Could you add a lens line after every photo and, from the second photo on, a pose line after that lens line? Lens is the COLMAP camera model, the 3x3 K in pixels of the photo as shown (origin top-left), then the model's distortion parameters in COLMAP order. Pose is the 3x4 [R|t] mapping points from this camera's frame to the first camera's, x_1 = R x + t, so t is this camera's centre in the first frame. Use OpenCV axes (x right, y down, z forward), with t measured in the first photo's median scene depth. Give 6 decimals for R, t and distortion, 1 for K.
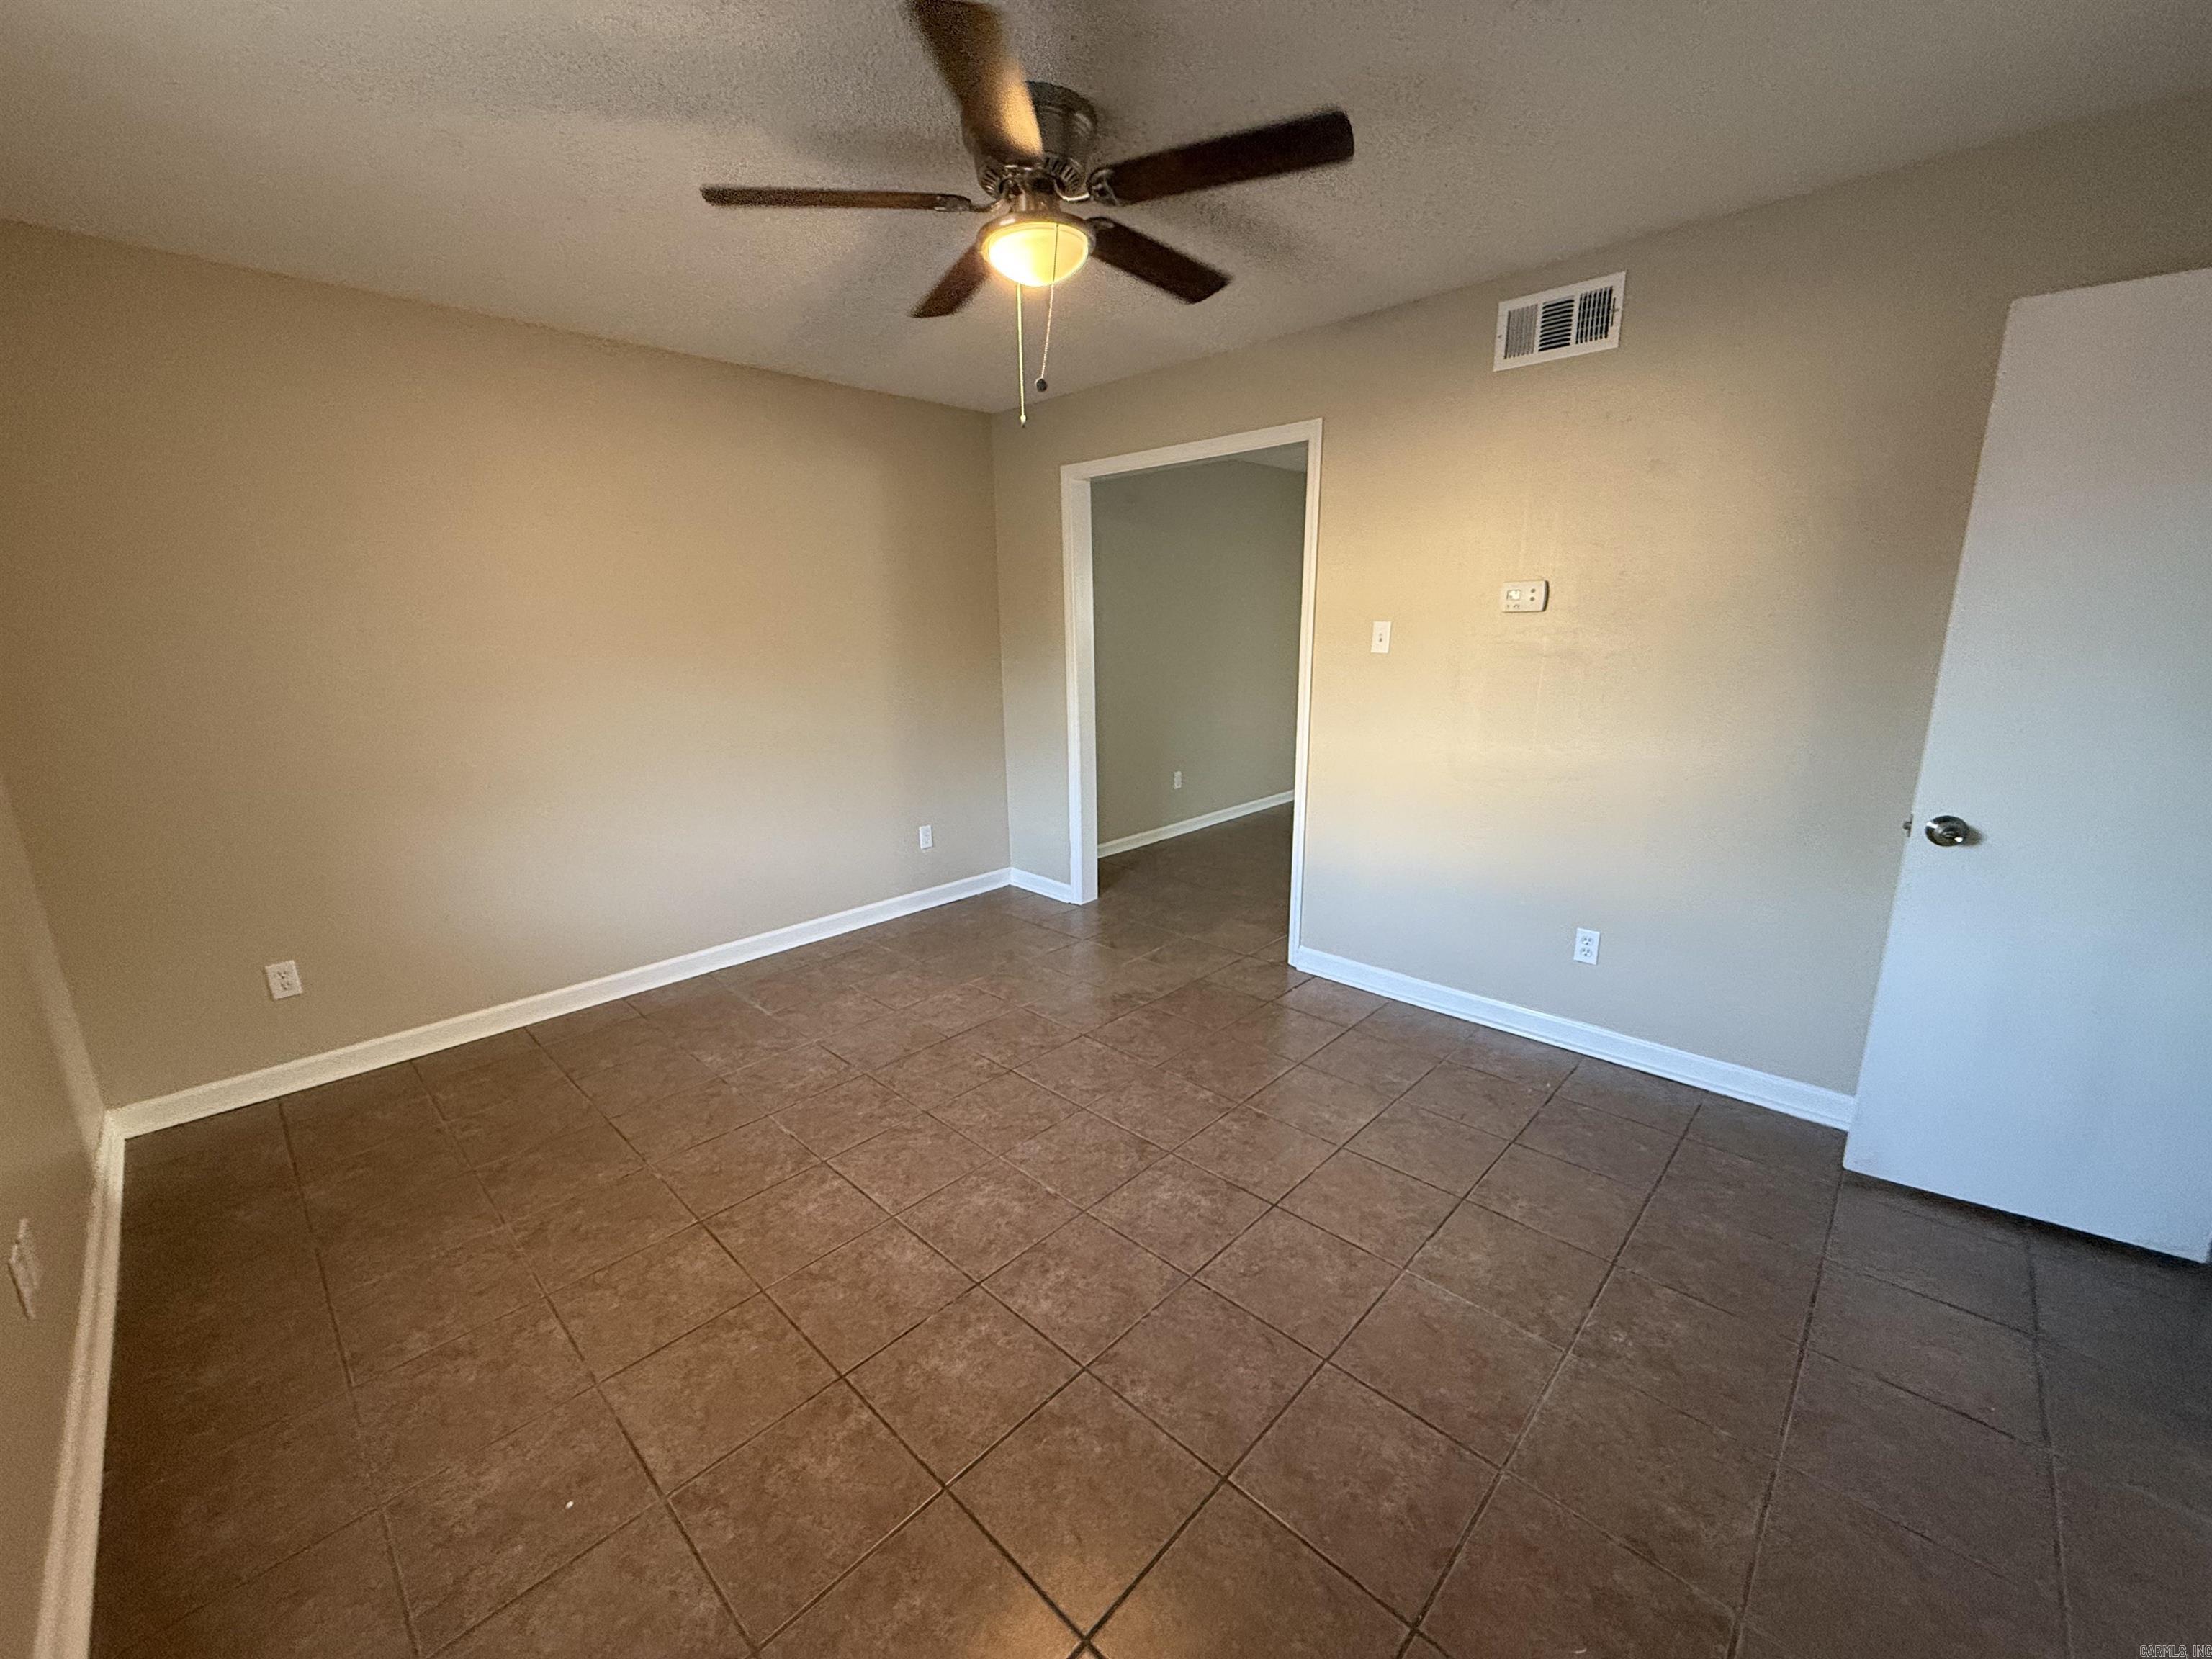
lens RADIAL K [[880.9, 0, 1105.5], [0, 880.9, 832.7], [0, 0, 1]] dist [0.001720, -0.000563]
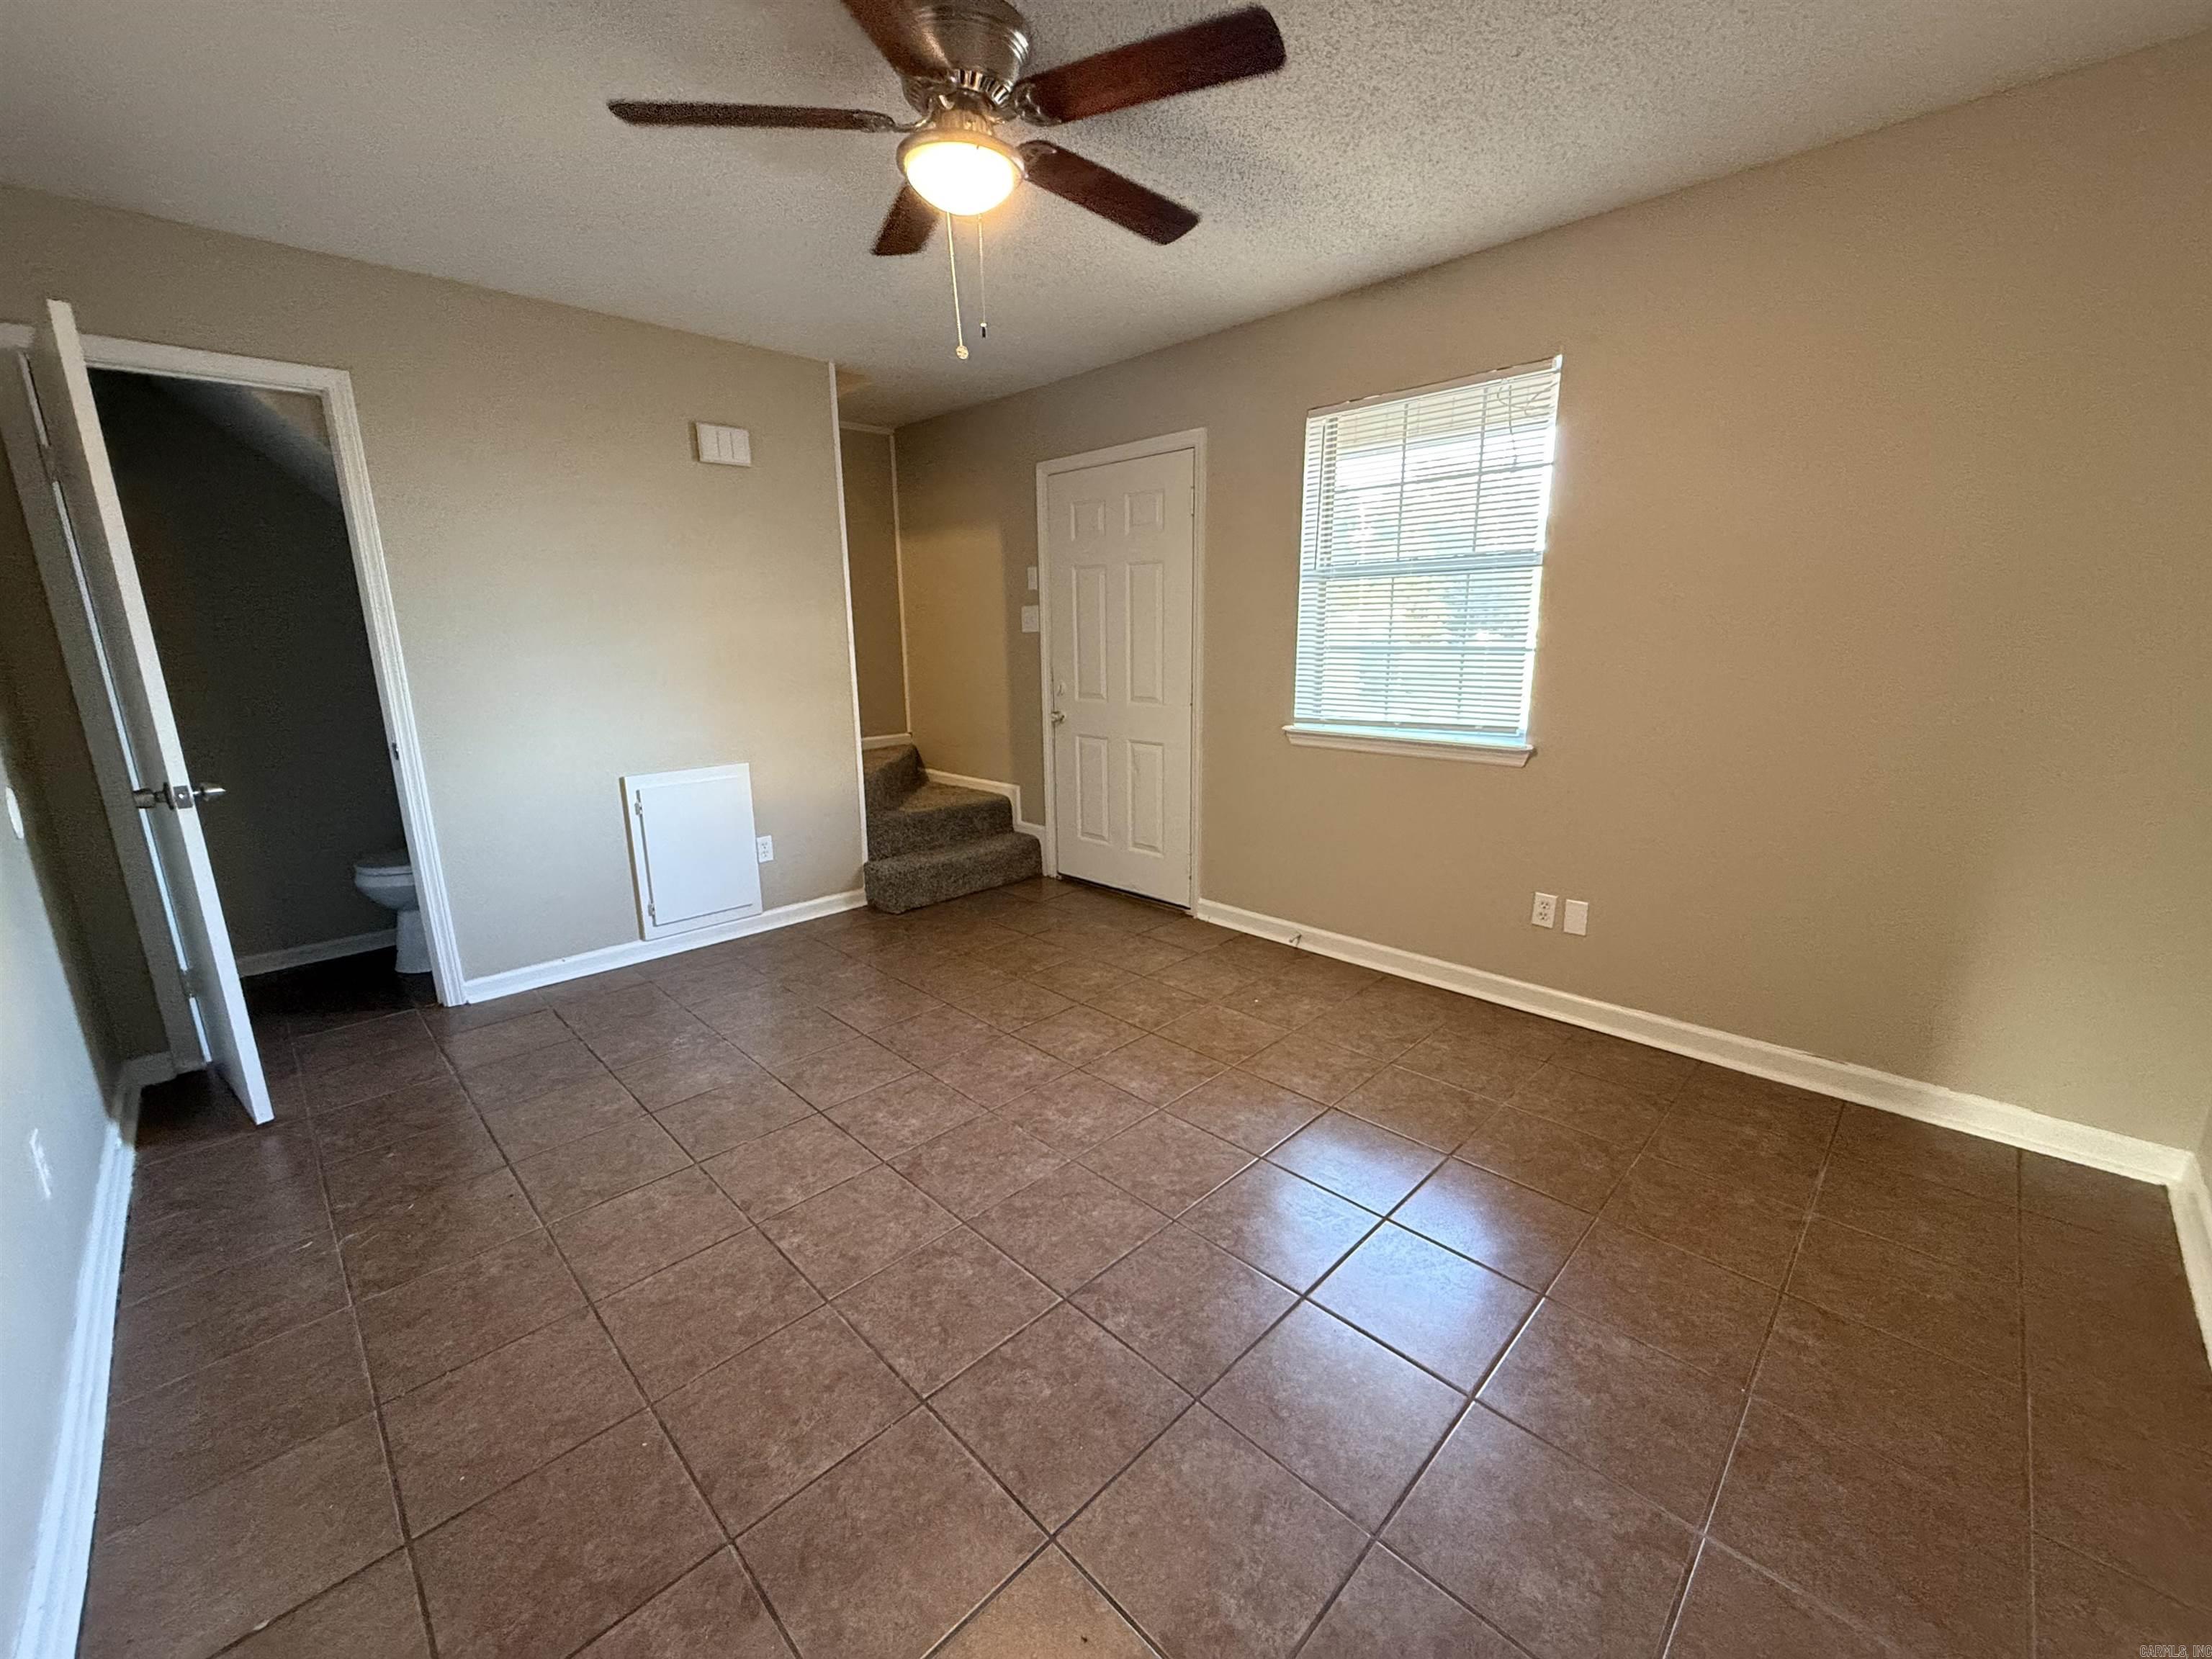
lens RADIAL K [[880.9, 0, 1105.8], [0, 880.9, 830.0], [0, 0, 1]] dist [0.001720, -0.000563]
pose [[-0.999395, 0.021867, 0.027033, -0.207266], [0.031526, 0.897829, 0.439215, -0.373647], [-0.014666, 0.439801, -0.897975, 1.834819]]
